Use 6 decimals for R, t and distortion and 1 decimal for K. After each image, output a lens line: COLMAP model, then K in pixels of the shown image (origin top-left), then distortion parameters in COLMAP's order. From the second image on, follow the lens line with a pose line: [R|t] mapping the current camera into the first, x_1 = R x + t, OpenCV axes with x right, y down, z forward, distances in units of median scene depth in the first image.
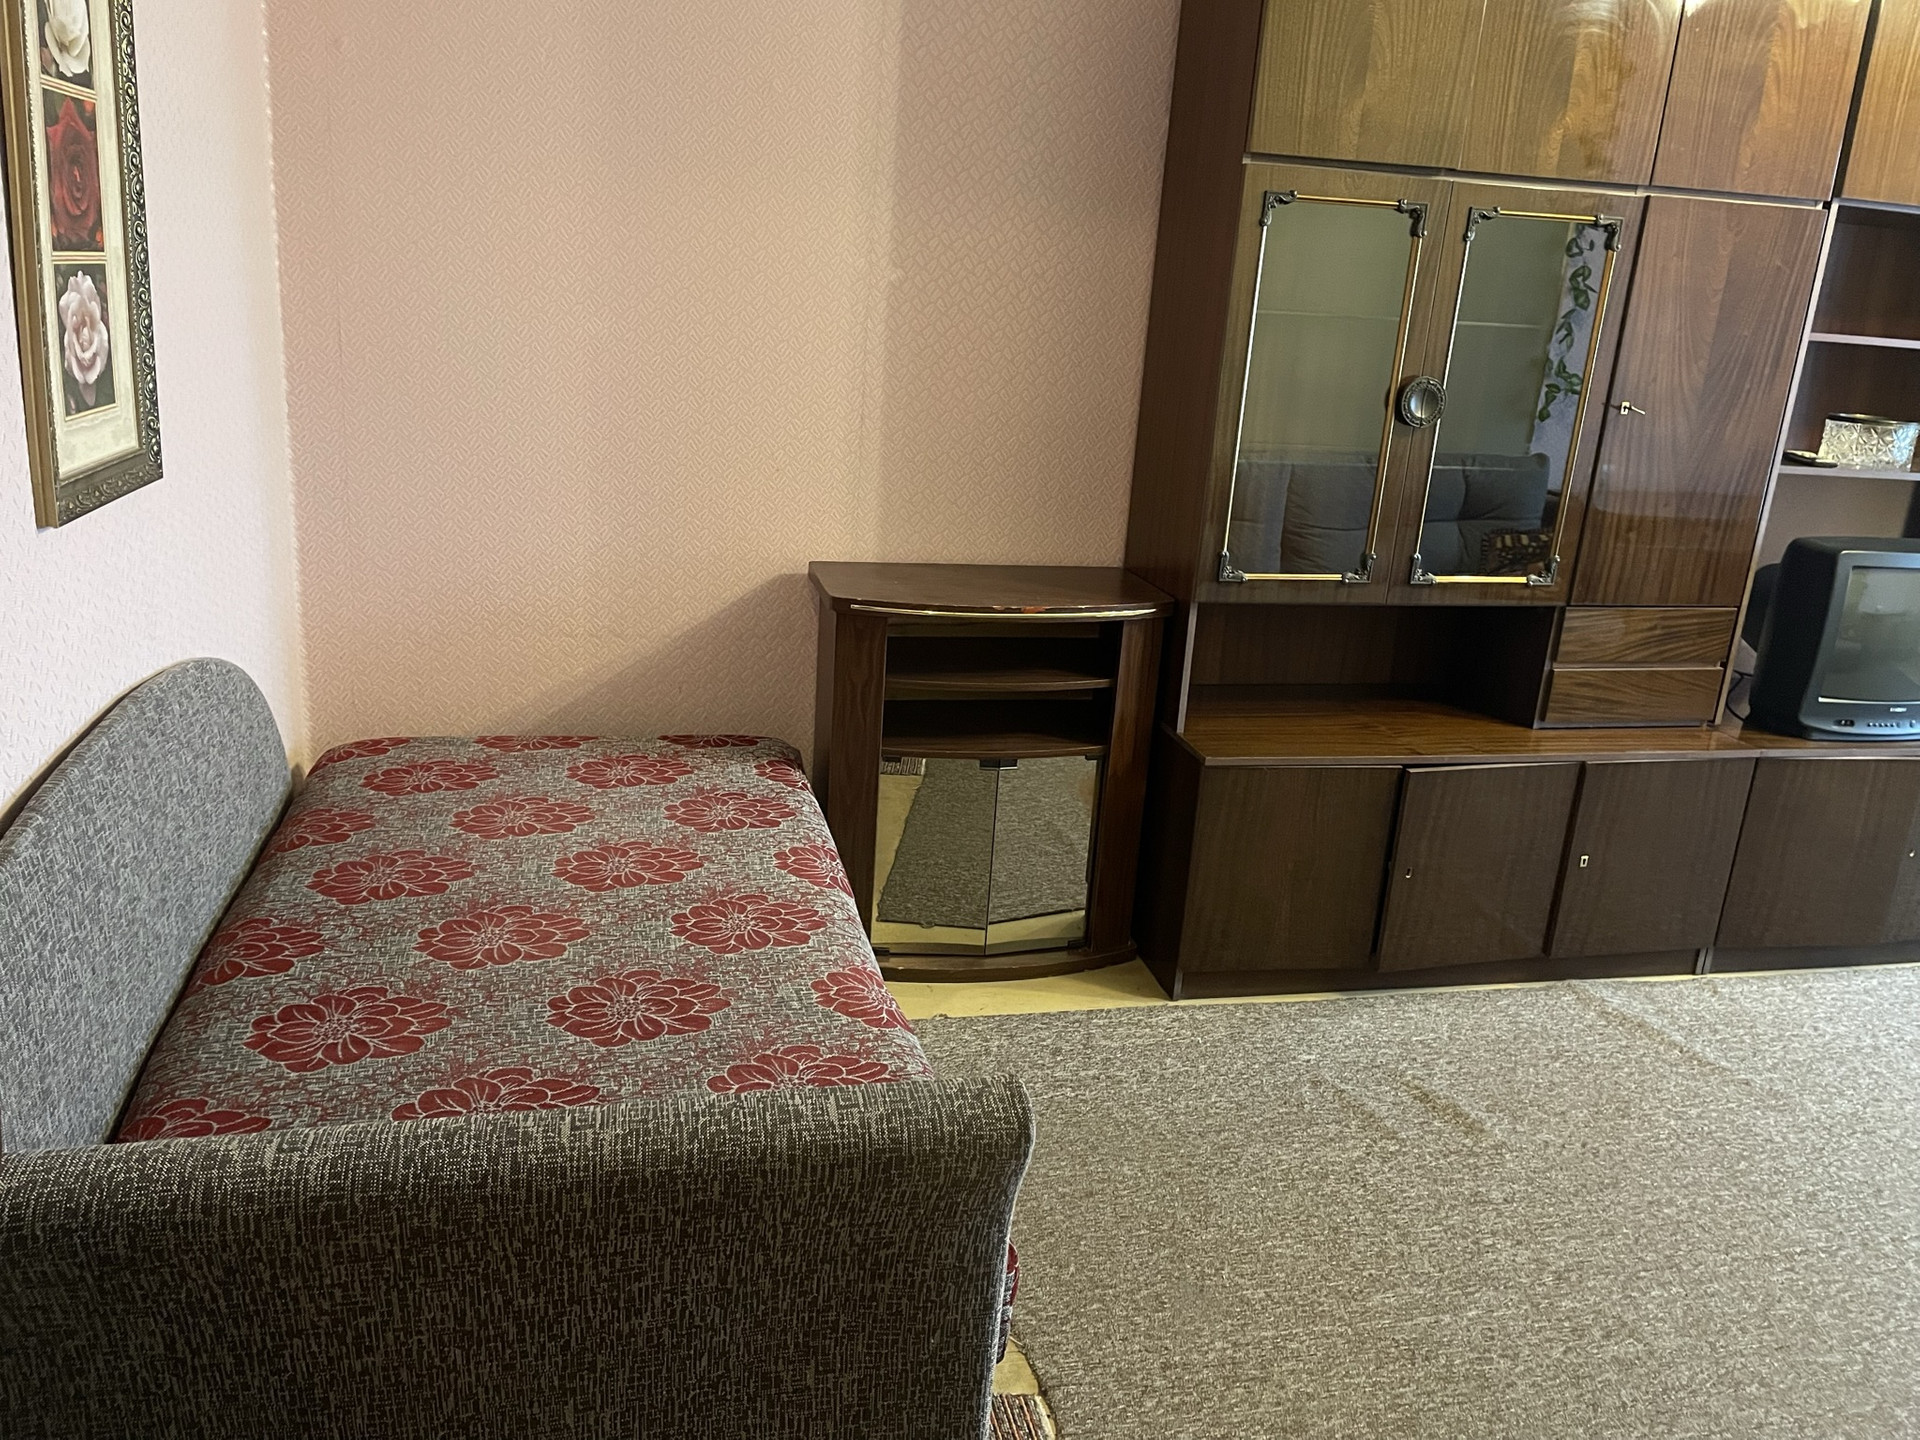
lens RADIAL K [[1454.2, 0, 951.3], [0, 1454.2, 712.5], [0, 0, 1]] dist [0.083748, -0.102693]
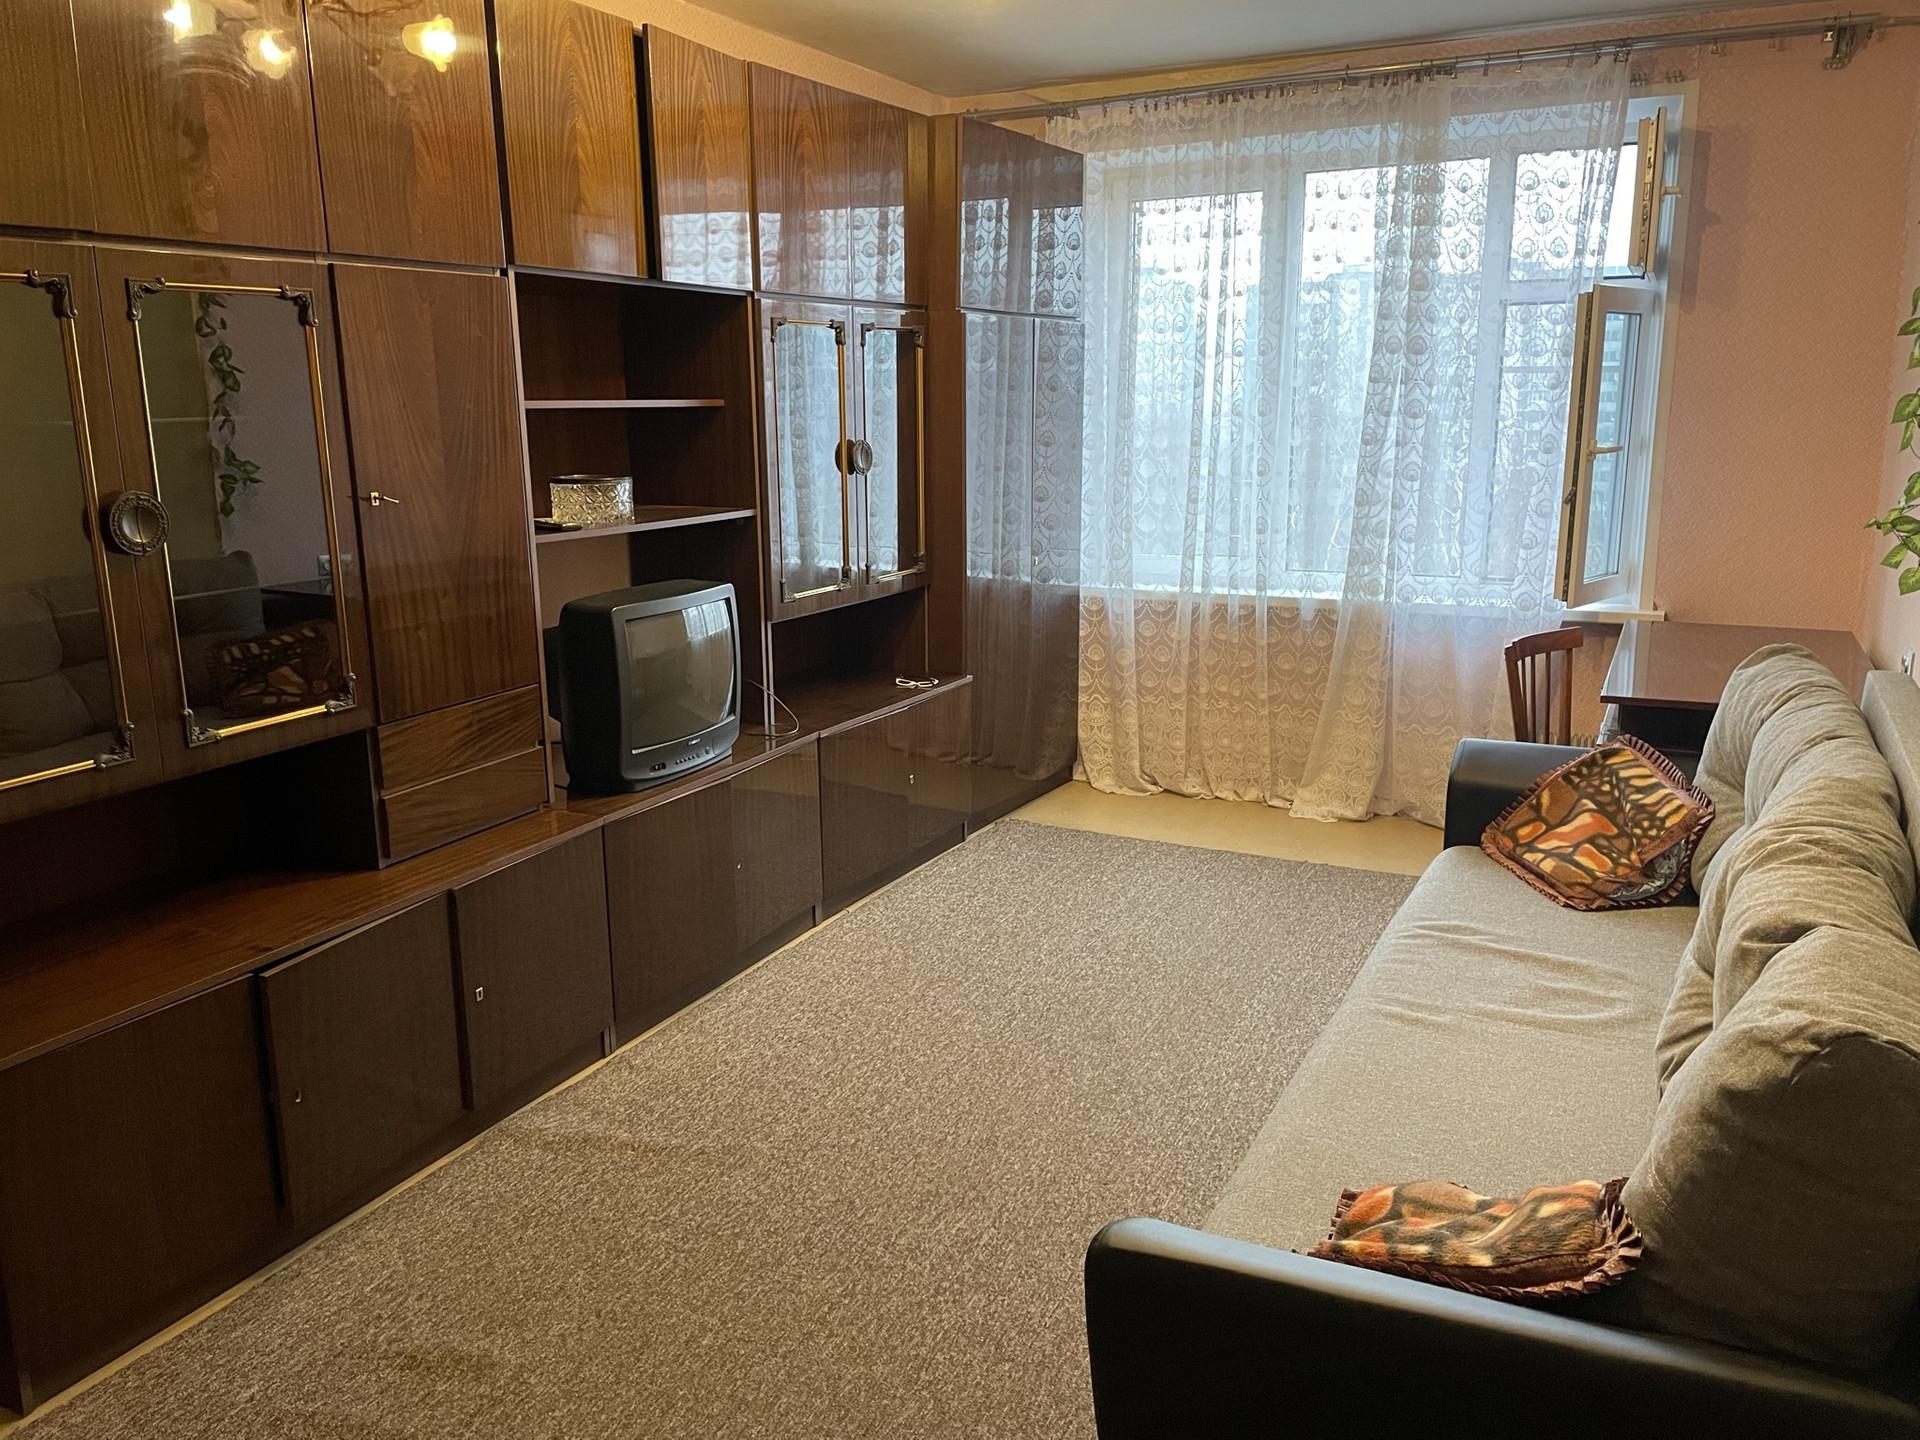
lens RADIAL K [[1454.2, 0, 960.1], [0, 1454.2, 699.8], [0, 0, 1]] dist [0.083748, -0.102693]
pose [[0.641950, -0.231511, 0.730961, 0.006135], [0.272433, 0.959991, 0.064791, -0.049237], [-0.716715, 0.157545, 0.679337, 0.157042]]
